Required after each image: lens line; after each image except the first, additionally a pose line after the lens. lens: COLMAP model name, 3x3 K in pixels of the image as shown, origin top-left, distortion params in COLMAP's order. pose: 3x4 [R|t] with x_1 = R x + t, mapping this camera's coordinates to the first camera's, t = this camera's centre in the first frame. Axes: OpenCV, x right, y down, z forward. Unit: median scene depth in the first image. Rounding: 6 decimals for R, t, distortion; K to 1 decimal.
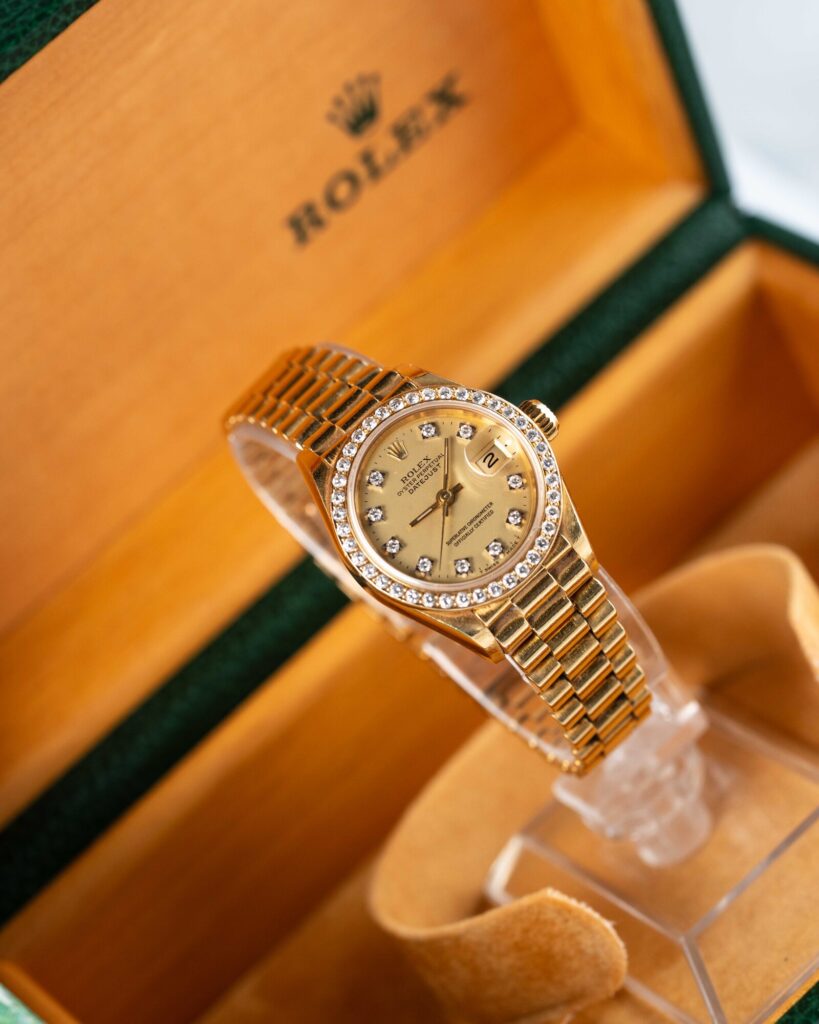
lens RADIAL K [[4785.0, 0, 412.1], [0, 4785.0, 512.7], [0, 0, 1]] dist [0.068344, 0.000000]
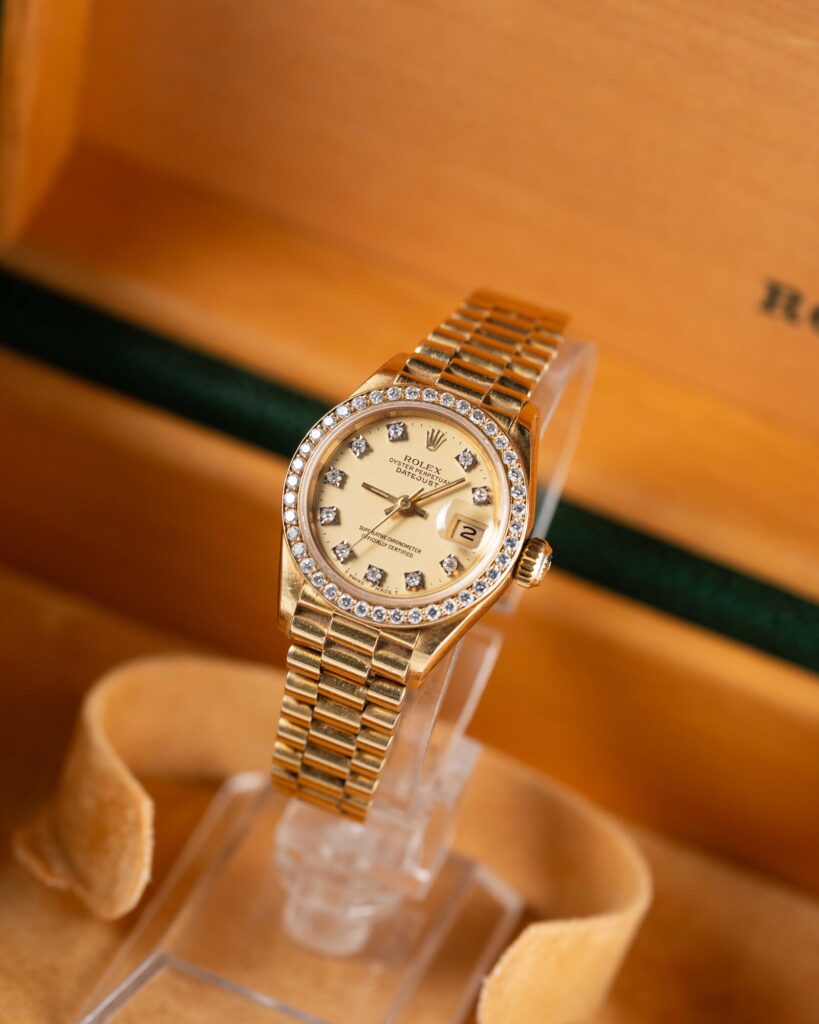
lens RADIAL K [[4785.0, 0, 405.9], [0, 4785.0, 505.9], [0, 0, 1]] dist [0.068344, 0.000000]
pose [[0.381059, 0.888498, -0.255667, 0.245537], [-0.854734, 0.443965, 0.268935, -0.253867], [0.352455, 0.116047, 0.928606, 0.128447]]
